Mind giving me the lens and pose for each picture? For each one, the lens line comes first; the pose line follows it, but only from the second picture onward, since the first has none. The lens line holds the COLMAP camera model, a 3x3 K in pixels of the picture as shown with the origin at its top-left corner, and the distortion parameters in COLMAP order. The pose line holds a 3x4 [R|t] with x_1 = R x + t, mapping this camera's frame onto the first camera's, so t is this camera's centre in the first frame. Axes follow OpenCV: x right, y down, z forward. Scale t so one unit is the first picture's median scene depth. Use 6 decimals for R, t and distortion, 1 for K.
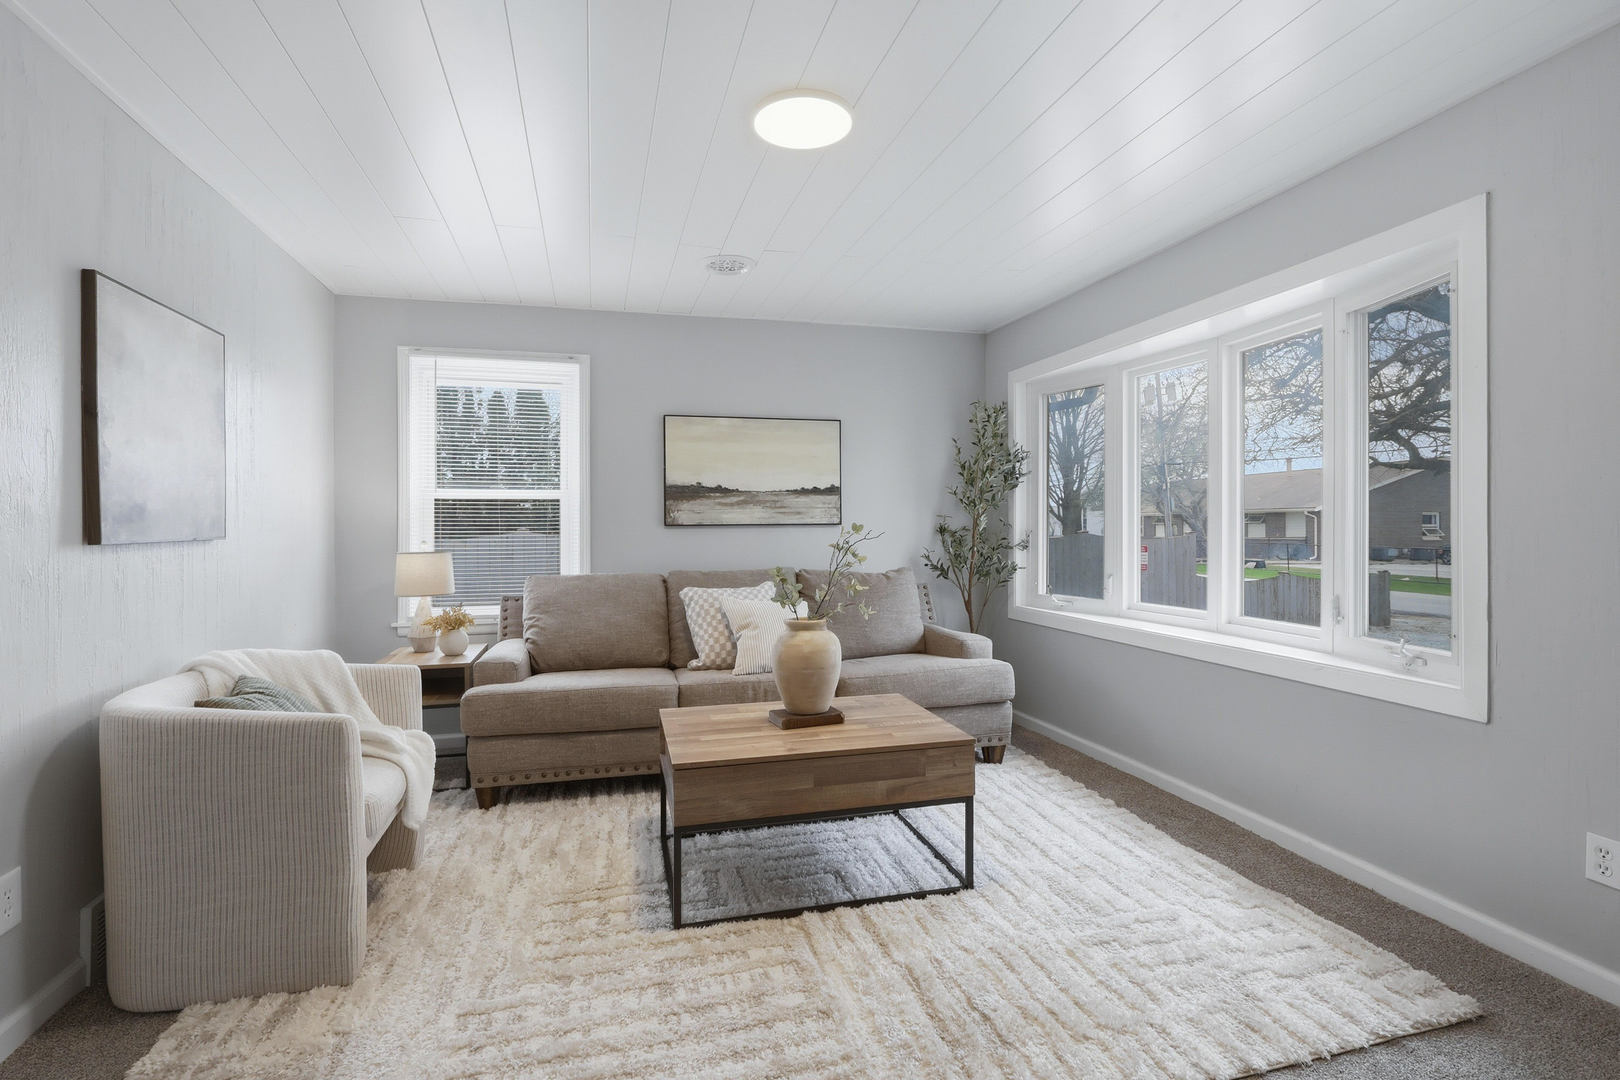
lens RADIAL K [[767.4, 0, 802.2], [0, 767.4, 532.3], [0, 0, 1]] dist [-0.000992, -0.000869]
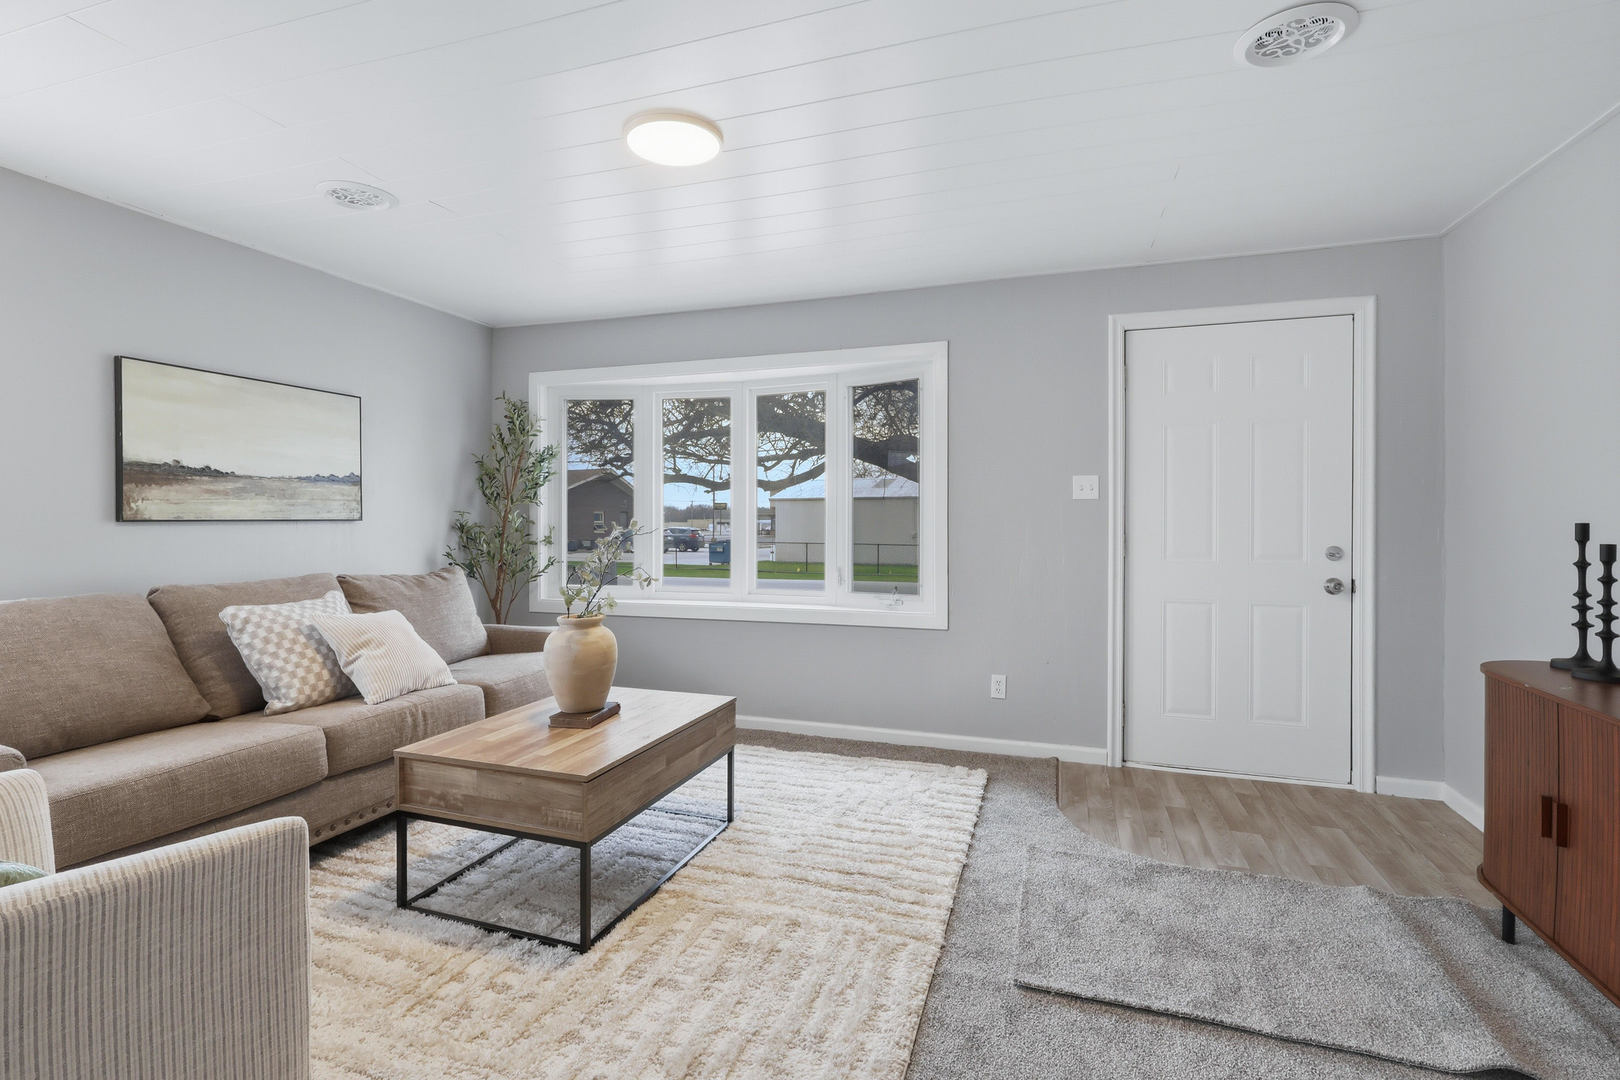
lens RADIAL K [[767.4, 0, 803.4], [0, 767.4, 532.7], [0, 0, 1]] dist [-0.000992, -0.000869]
pose [[0.550842, -0.010463, 0.834544, -0.482318], [0.006535, 0.999945, 0.008223, -0.000376], [-0.834584, 0.000924, 0.550880, 0.158246]]
